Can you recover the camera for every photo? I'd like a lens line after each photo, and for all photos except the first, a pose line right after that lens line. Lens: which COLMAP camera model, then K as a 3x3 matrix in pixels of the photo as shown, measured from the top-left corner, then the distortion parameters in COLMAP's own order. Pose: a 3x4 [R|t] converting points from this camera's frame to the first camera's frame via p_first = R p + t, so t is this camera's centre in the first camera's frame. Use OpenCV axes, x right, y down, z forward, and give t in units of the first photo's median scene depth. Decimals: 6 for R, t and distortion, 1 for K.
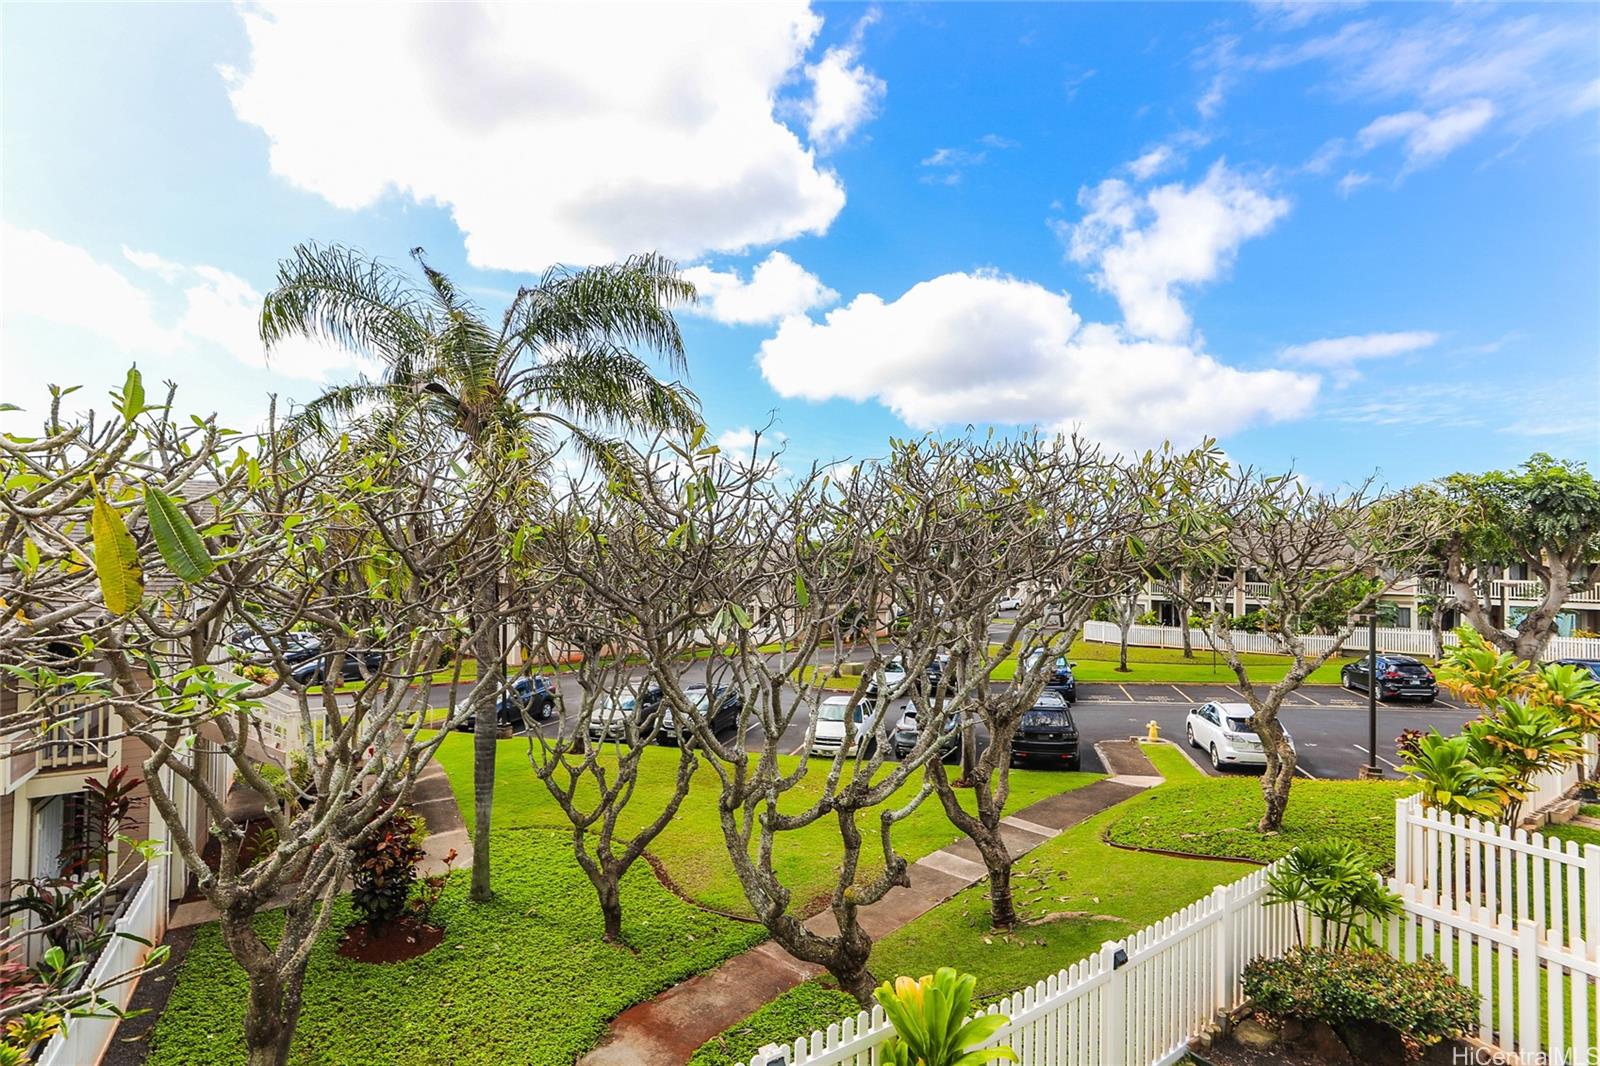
lens RADIAL K [[712.7, 0, 804.1], [0, 712.7, 553.3], [0, 0, 1]] dist [-0.030593, 0.012858]
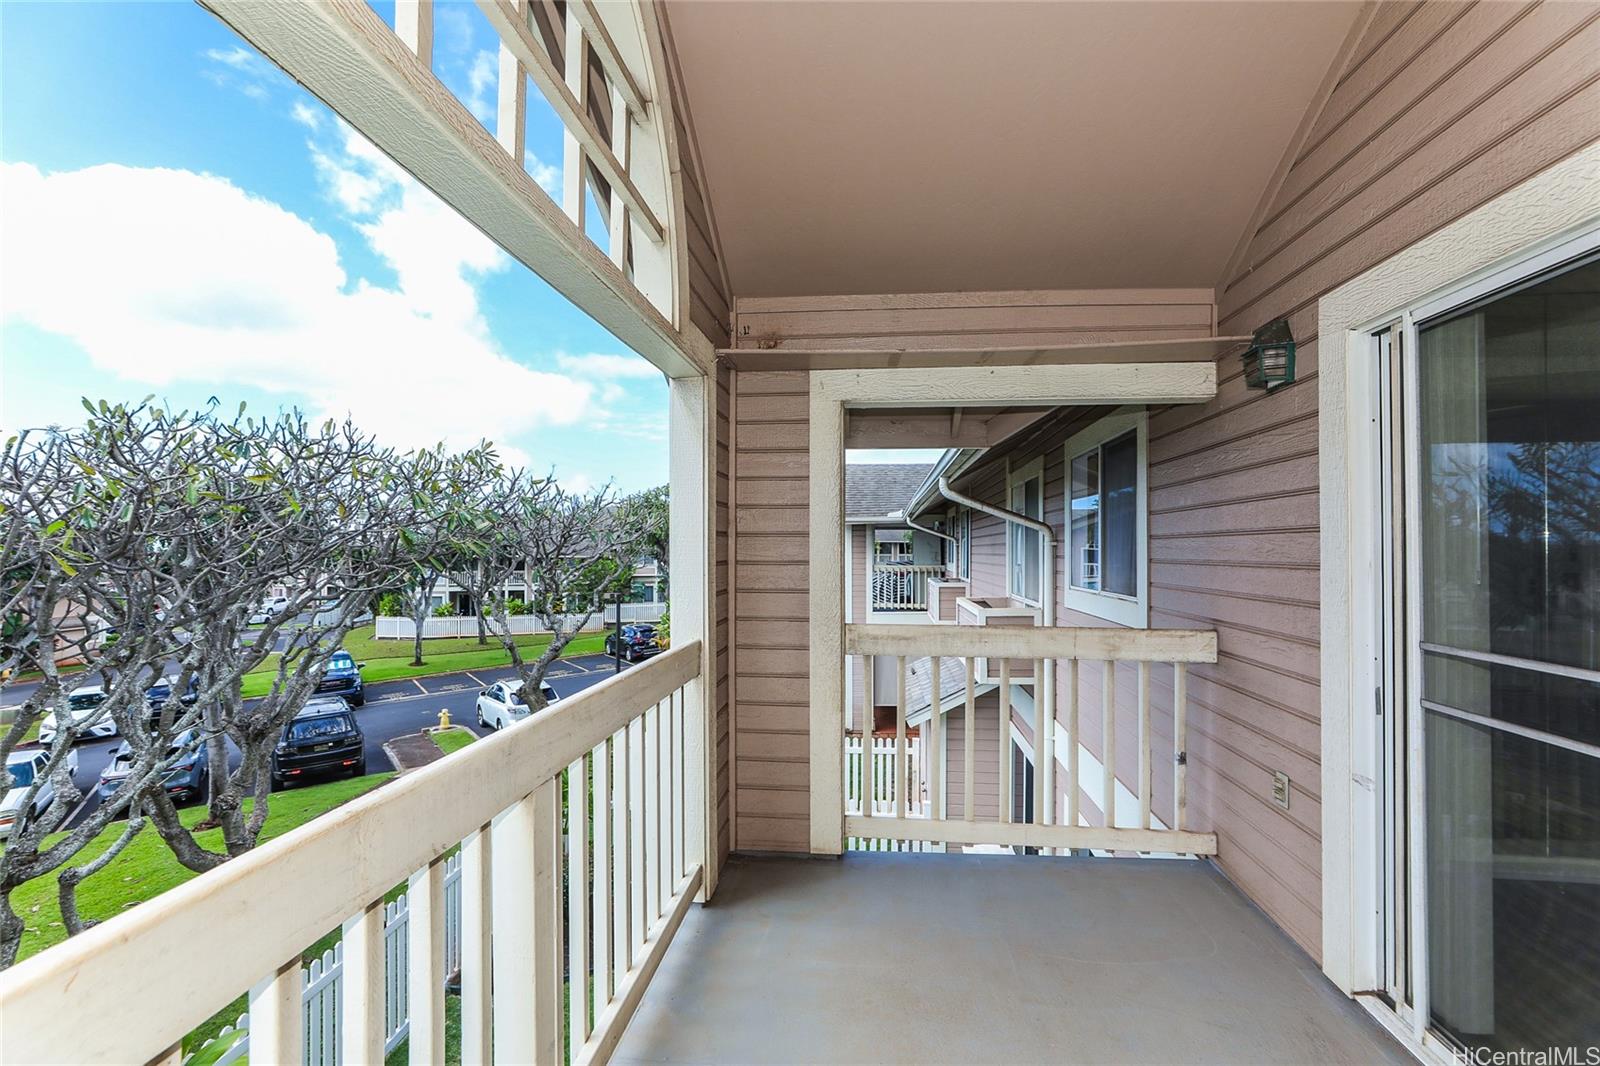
lens RADIAL K [[747.7, 0, 800.5], [0, 747.7, 541.2], [0, 0, 1]] dist [-0.002955, 0.007802]
pose [[0.644351, -0.006122, 0.764705, 0.000042], [0.009446, 0.999955, 0.000046, -0.001693], [-0.764671, 0.007194, 0.644380, -0.113538]]
